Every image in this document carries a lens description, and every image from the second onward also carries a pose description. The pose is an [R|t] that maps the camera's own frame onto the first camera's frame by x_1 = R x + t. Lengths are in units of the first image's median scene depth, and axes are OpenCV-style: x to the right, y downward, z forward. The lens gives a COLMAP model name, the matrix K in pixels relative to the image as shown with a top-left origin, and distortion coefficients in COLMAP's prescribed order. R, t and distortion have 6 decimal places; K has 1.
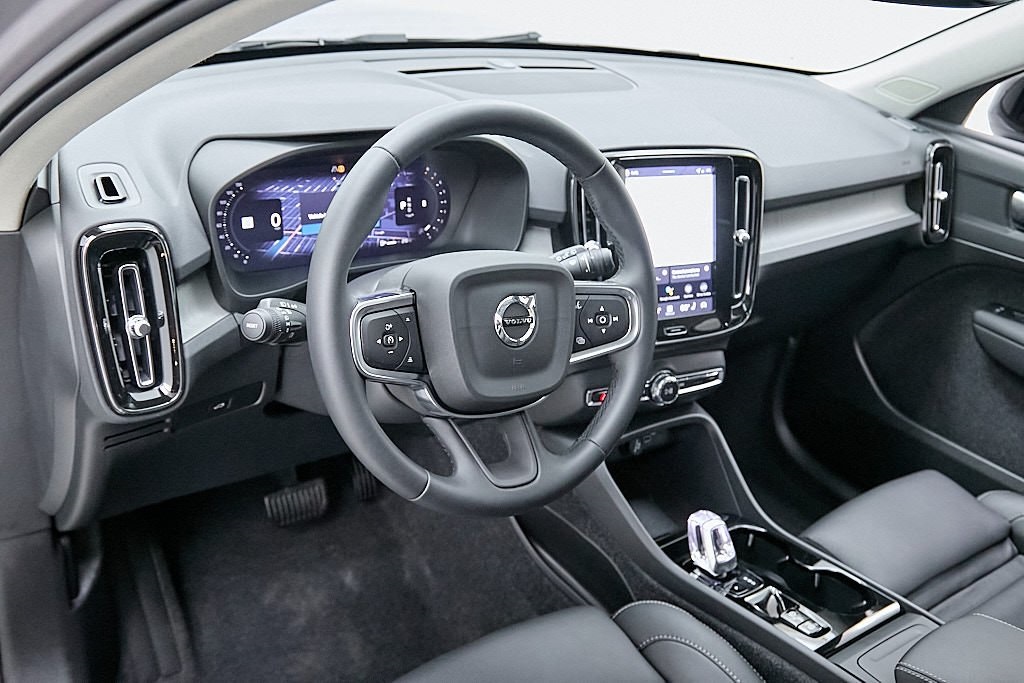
lens RADIAL K [[975.8, 0, 512.0], [0, 975.8, 341.5], [0, 0, 1]] dist [-0.007003, 0.016647]
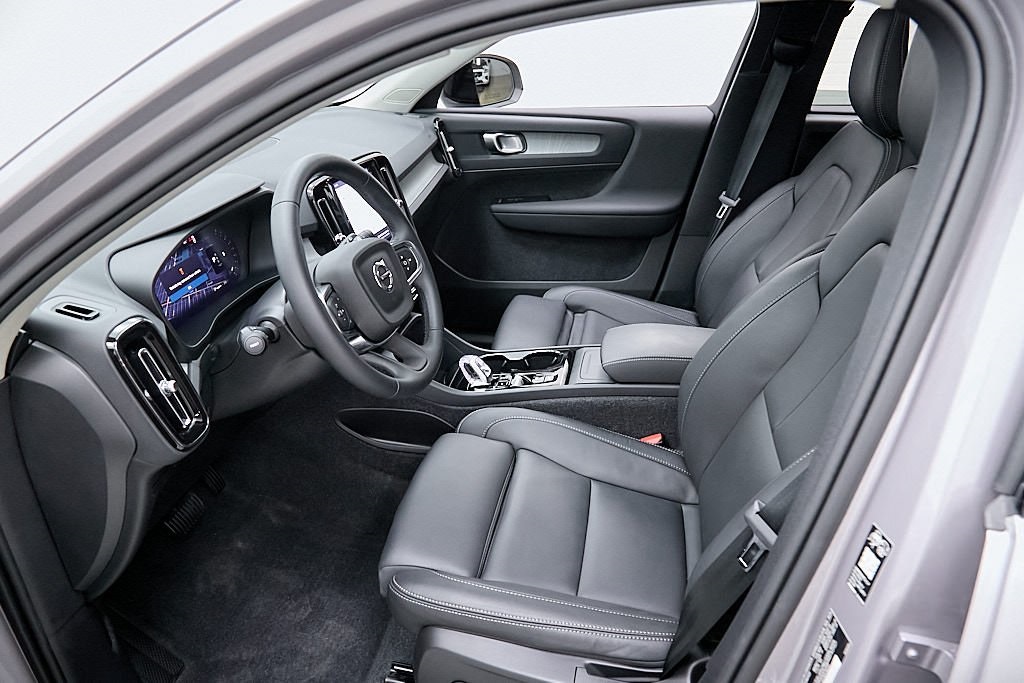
lens RADIAL K [[710.1, 0, 512.0], [0, 710.1, 341.5], [0, 0, 1]] dist [0.002799, -0.000849]
pose [[0.723736, -0.447780, 0.525071, -0.358235], [0.422961, 0.889051, 0.175190, -0.029024], [-0.545262, 0.095294, 0.832832, -0.076081]]
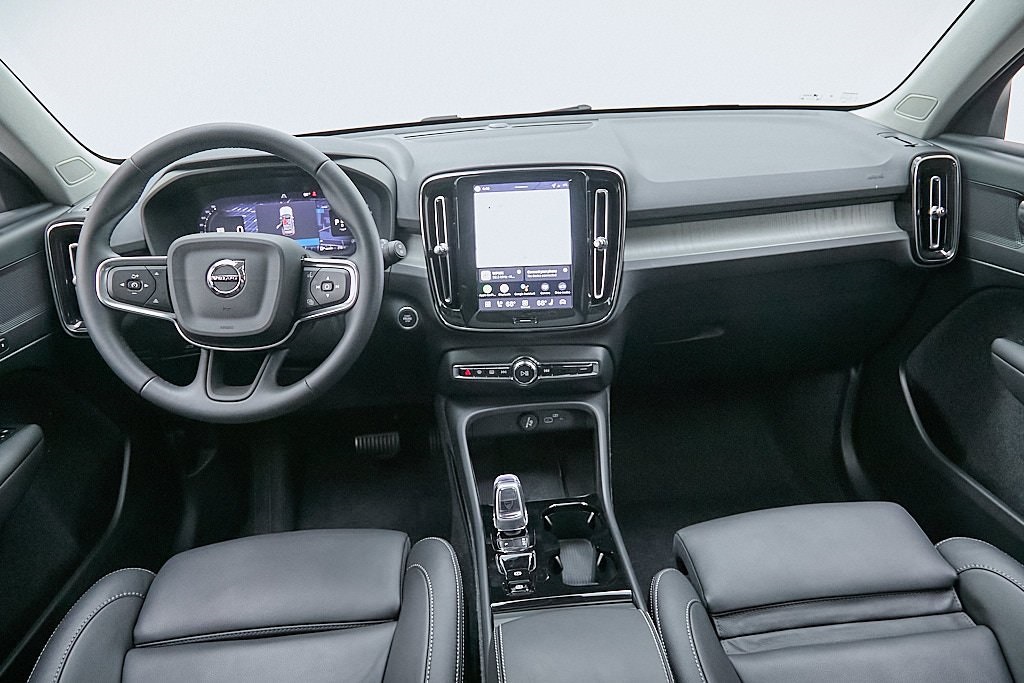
lens RADIAL K [[710.1, 0, 512.0], [0, 710.1, 341.5], [0, 0, 1]] dist [0.002799, -0.000849]
pose [[0.823982, 0.044036, -0.564902, 0.625607], [-0.088368, 0.994763, -0.051351, 0.057569], [0.559682, 0.092232, 0.823559, 0.282263]]
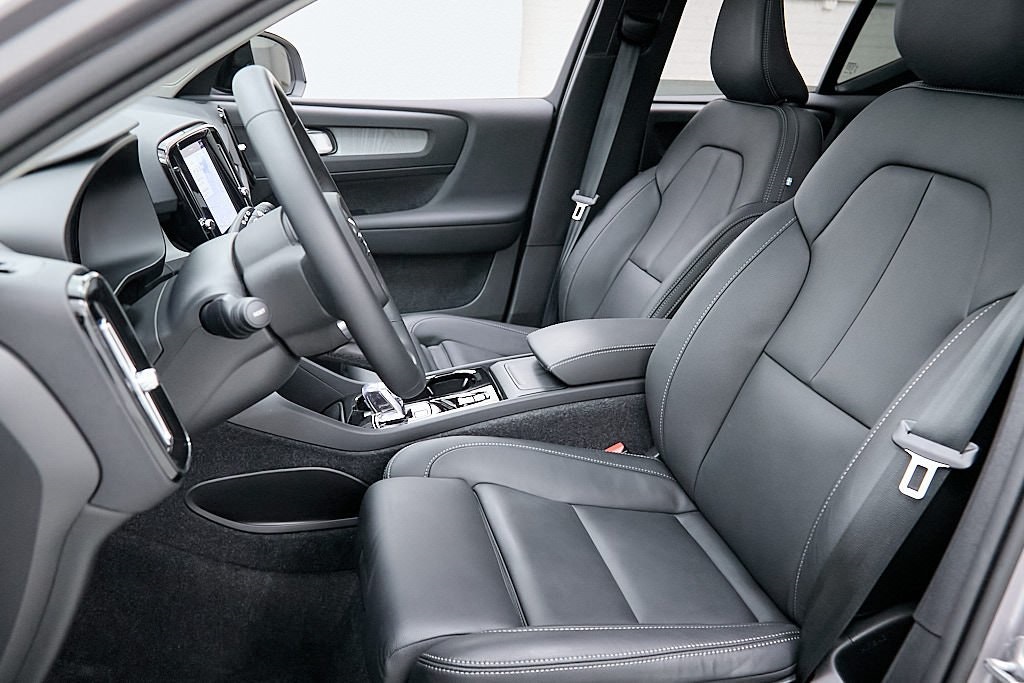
lens RADIAL K [[869.0, 0, 512.0], [0, 869.0, 341.5], [0, 0, 1]] dist [0.109057, 0.000680]
pose [[0.390774, -0.429857, 0.813953, -0.601987], [0.449873, 0.860648, 0.238535, -0.058692], [-0.803063, 0.272962, 0.529700, 0.214148]]
